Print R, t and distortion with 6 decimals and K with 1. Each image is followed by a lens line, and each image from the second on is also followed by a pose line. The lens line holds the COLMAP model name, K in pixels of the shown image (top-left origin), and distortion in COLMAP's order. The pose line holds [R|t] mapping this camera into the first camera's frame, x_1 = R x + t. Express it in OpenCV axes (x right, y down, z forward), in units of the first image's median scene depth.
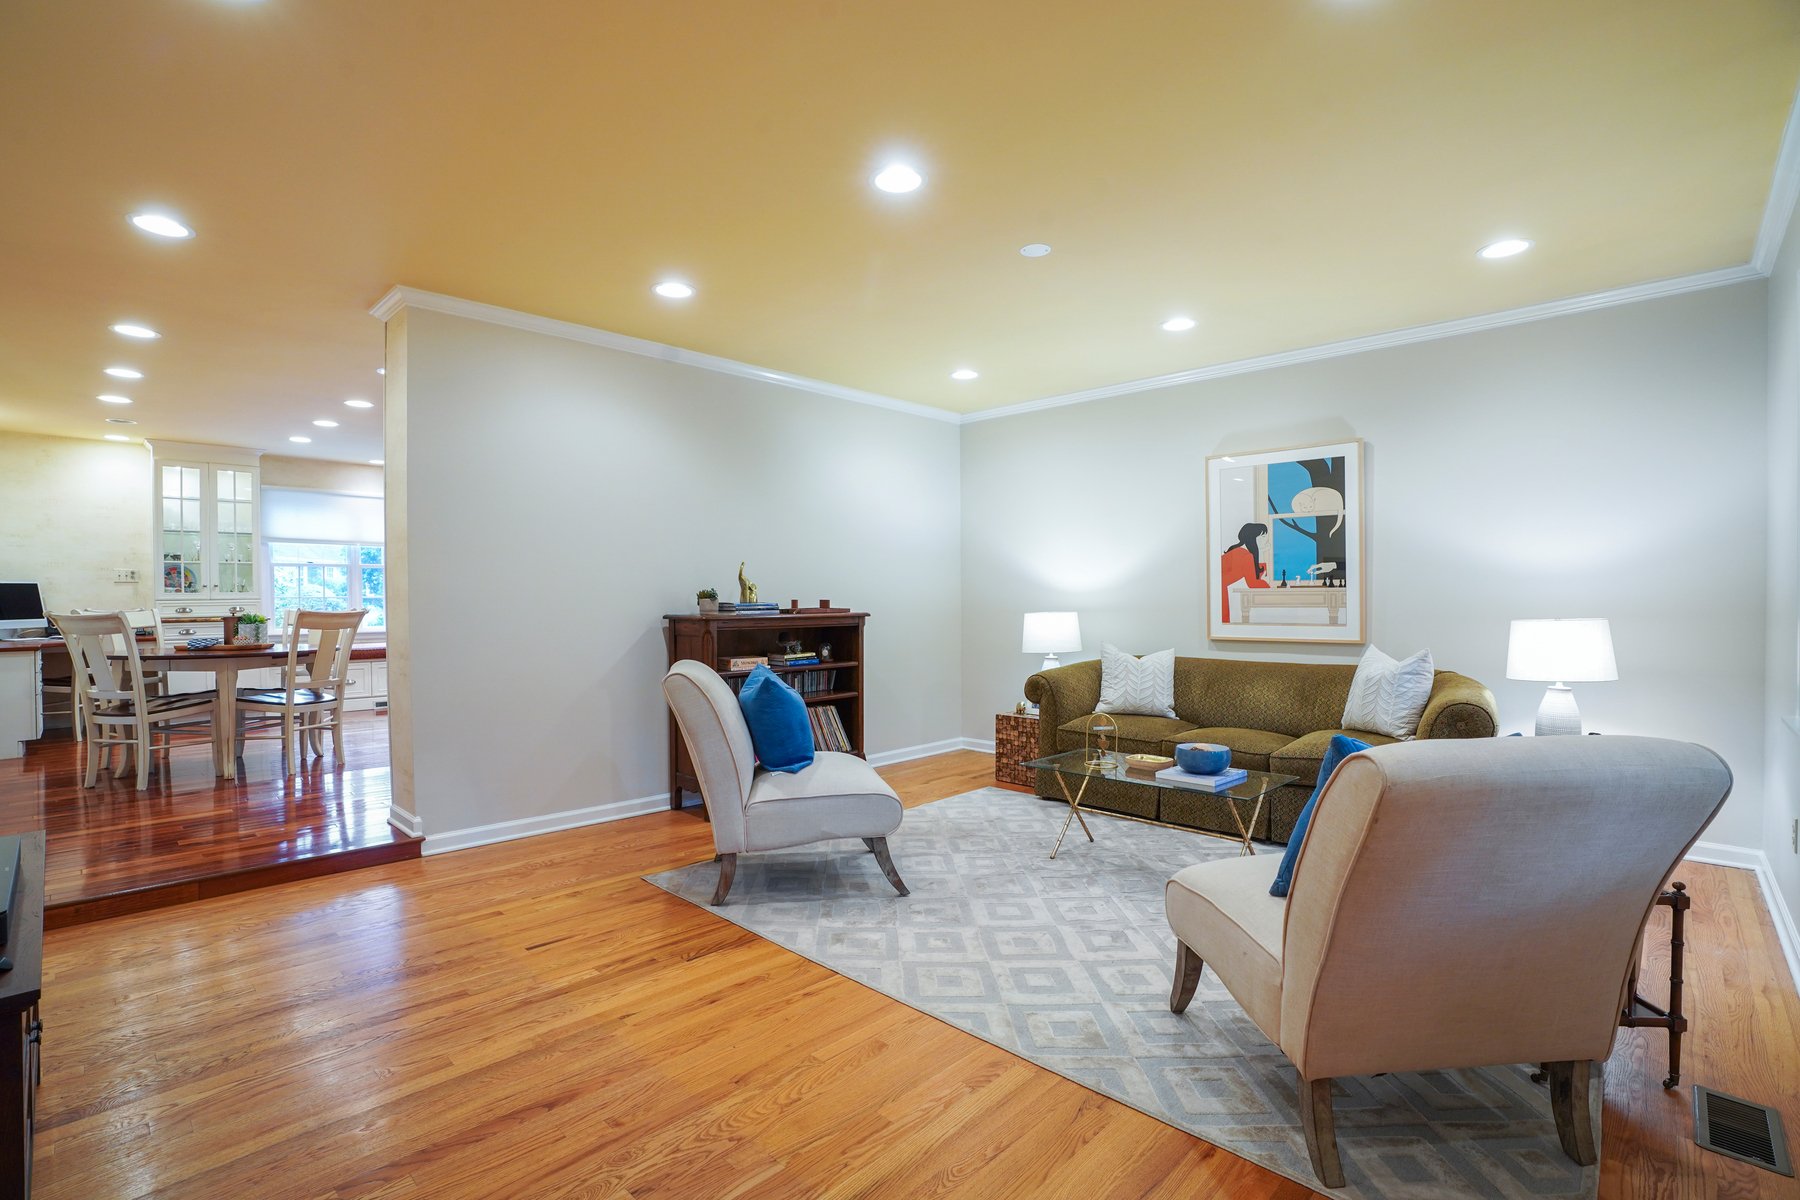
lens RADIAL K [[831.9, 0, 904.1], [0, 831.9, 596.3], [0, 0, 1]] dist [-0.050989, 0.011291]
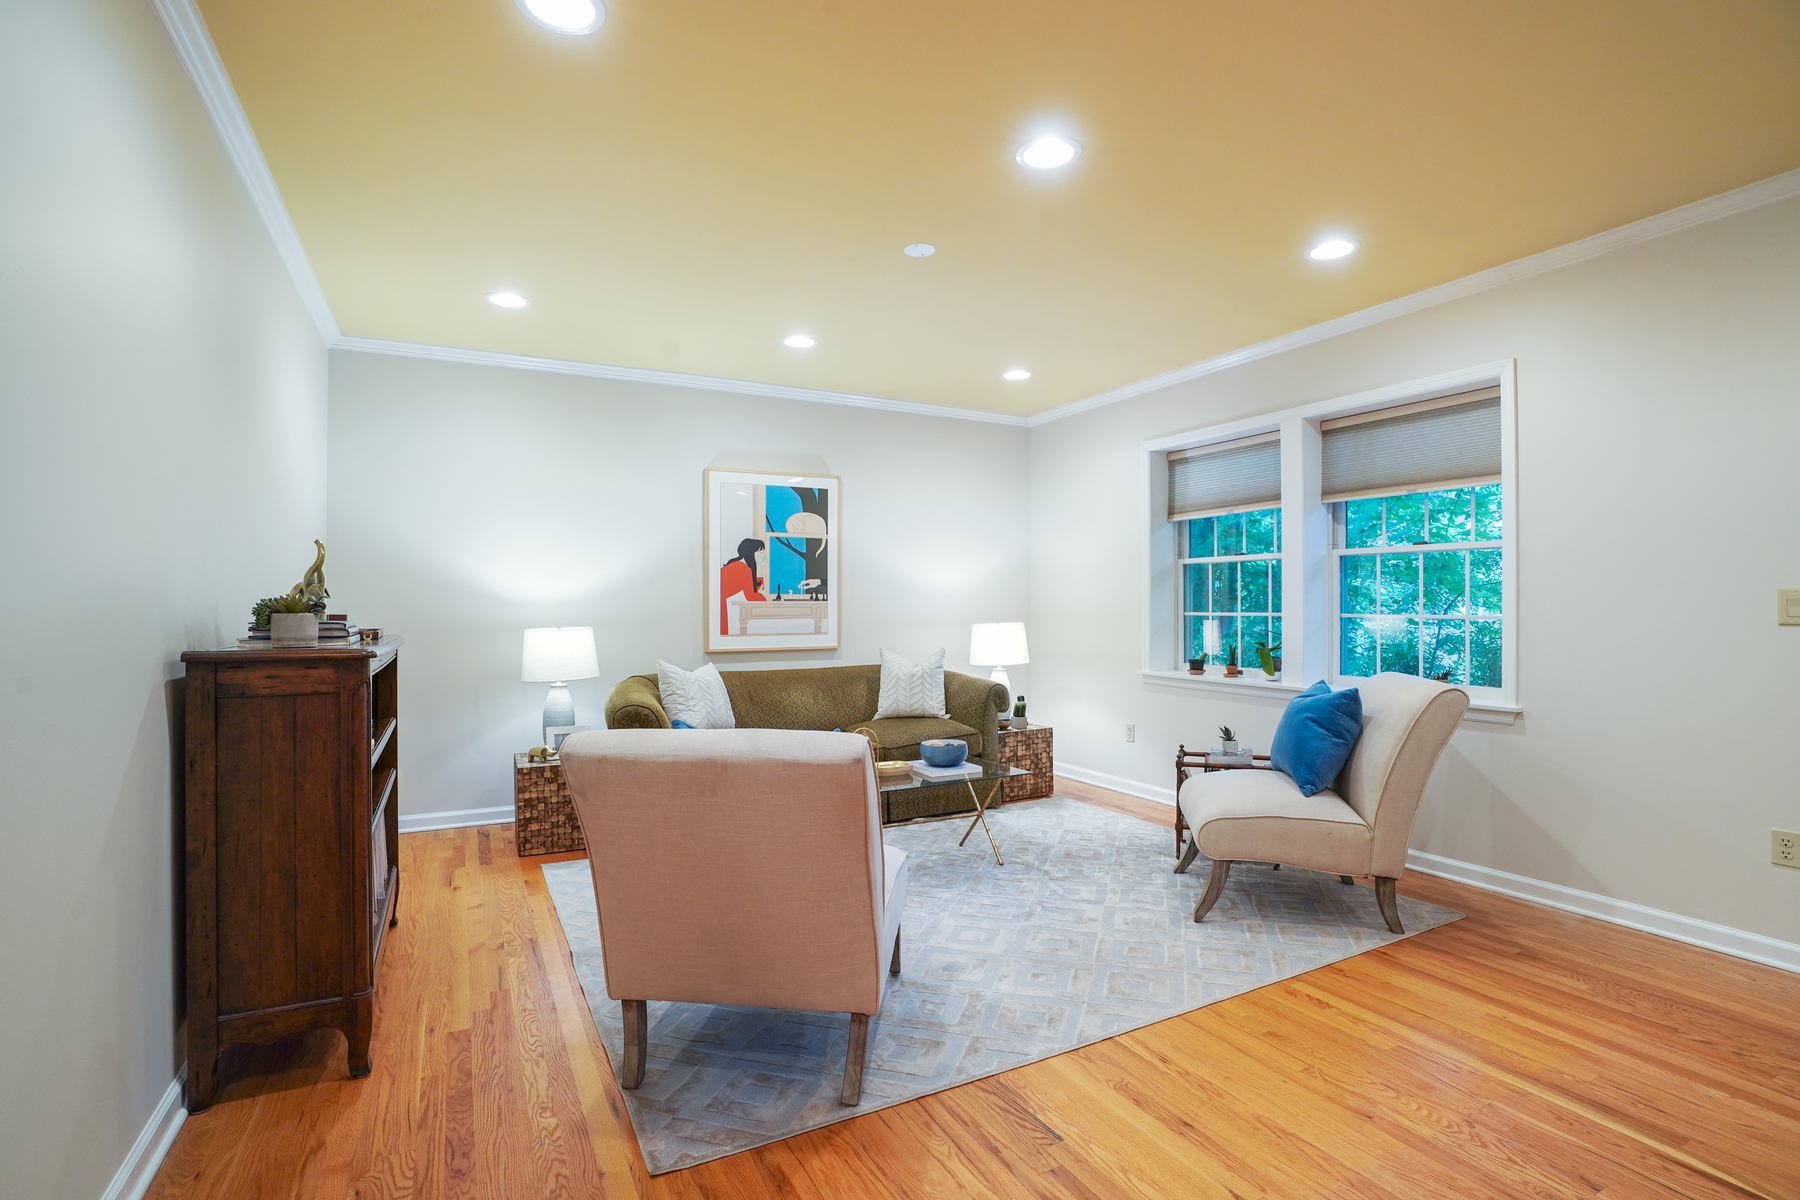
lens RADIAL K [[831.9, 0, 883.0], [0, 831.9, 609.9], [0, 0, 1]] dist [-0.050989, 0.011291]
pose [[0.322255, -0.001640, 0.946651, -0.537784], [-0.002584, 0.999993, 0.002612, -0.001471], [-0.946649, -0.003288, 0.322249, 0.517410]]
